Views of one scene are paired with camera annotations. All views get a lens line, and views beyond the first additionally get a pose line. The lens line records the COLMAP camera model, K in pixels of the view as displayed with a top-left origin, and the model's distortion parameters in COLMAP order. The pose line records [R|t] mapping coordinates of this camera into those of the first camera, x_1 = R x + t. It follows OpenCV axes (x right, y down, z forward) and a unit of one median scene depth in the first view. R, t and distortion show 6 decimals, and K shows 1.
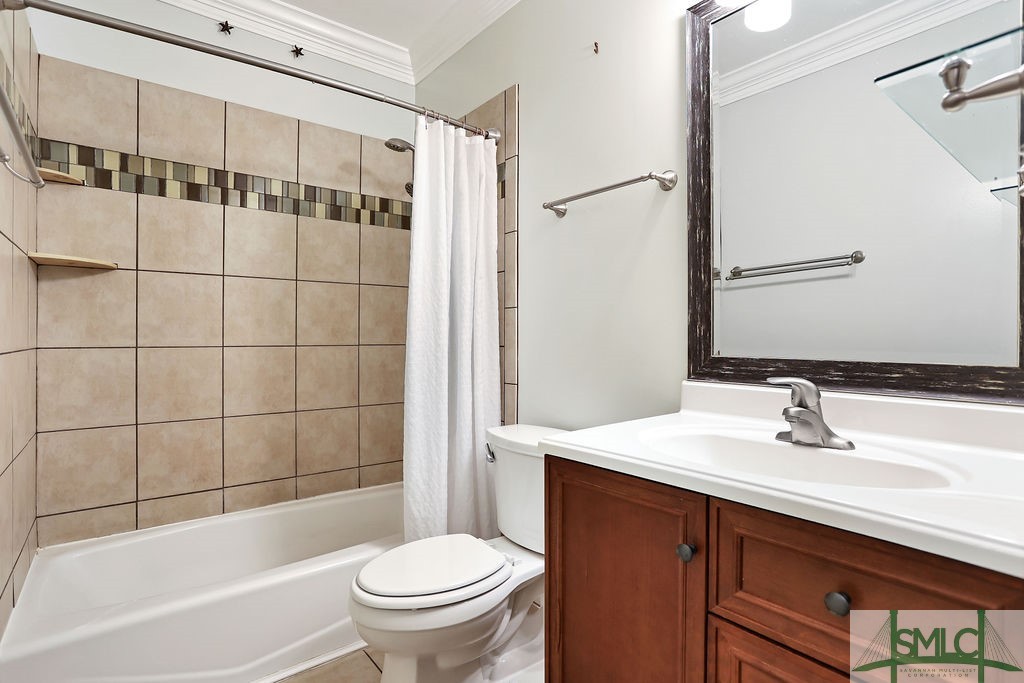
lens RADIAL K [[512.1, 0, 509.7], [0, 512.1, 337.8], [0, 0, 1]] dist [-0.058966, 0.029525]
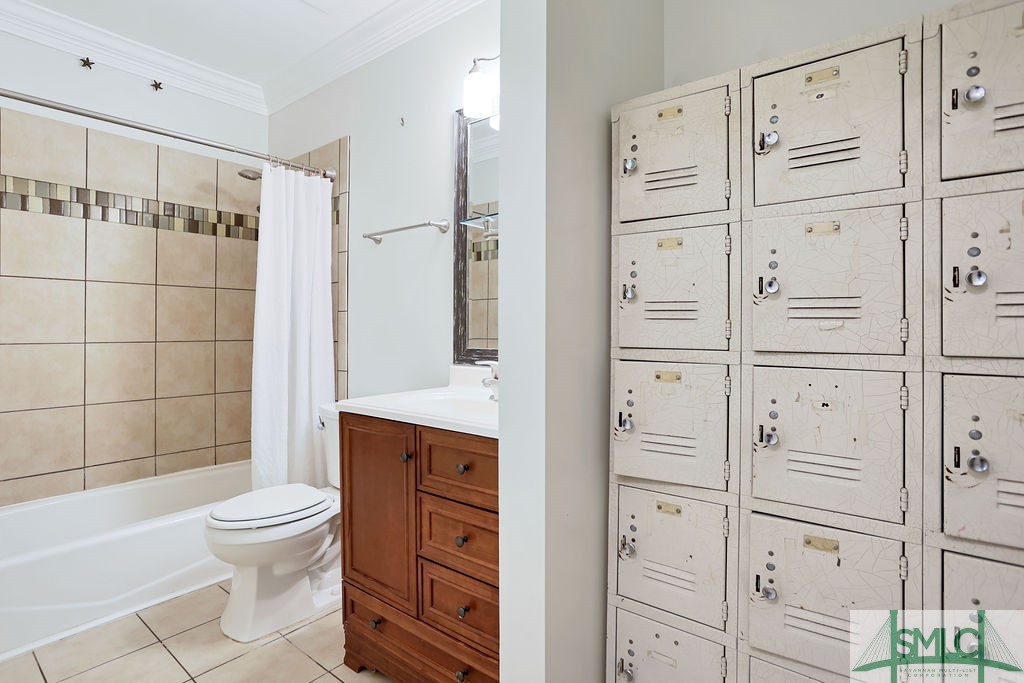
lens RADIAL K [[512.1, 0, 498.6], [0, 512.1, 328.5], [0, 0, 1]] dist [-0.058966, 0.029525]
pose [[0.976627, -0.000672, 0.214941, 0.113745], [0.001633, 0.999989, -0.004294, -0.009883], [-0.214936, 0.004545, 0.976617, -0.336666]]
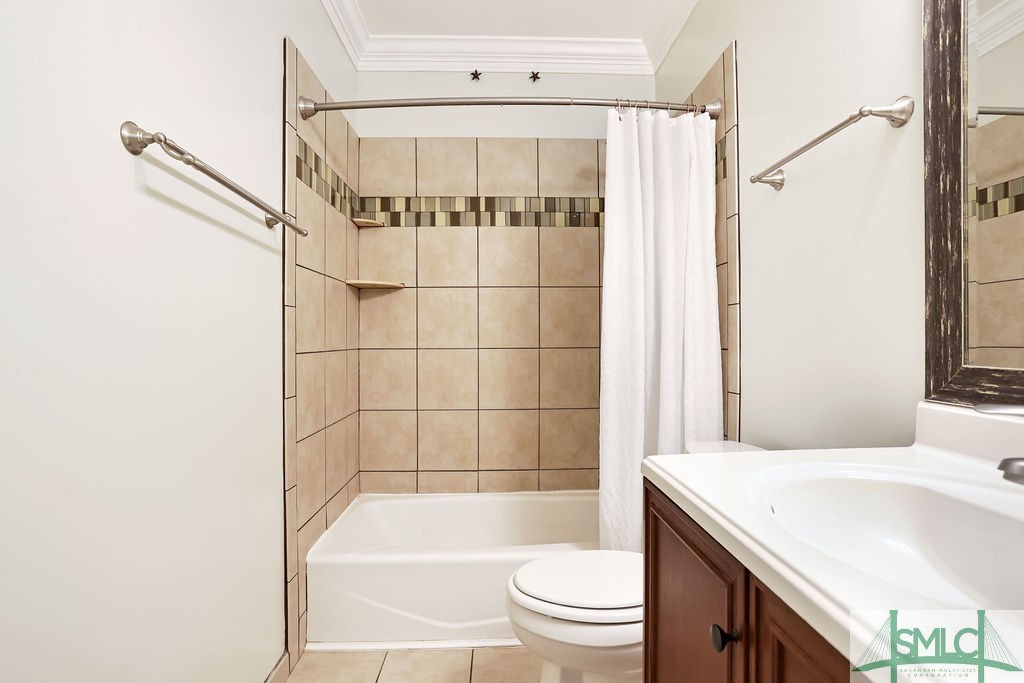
lens RADIAL K [[512.1, 0, 514.4], [0, 512.1, 338.2], [0, 0, 1]] dist [-0.058966, 0.029525]
pose [[0.809684, -0.007892, -0.586813, 0.211417], [0.006486, 0.999969, -0.004500, -0.000347], [0.586830, -0.000163, 0.809710, 0.103149]]
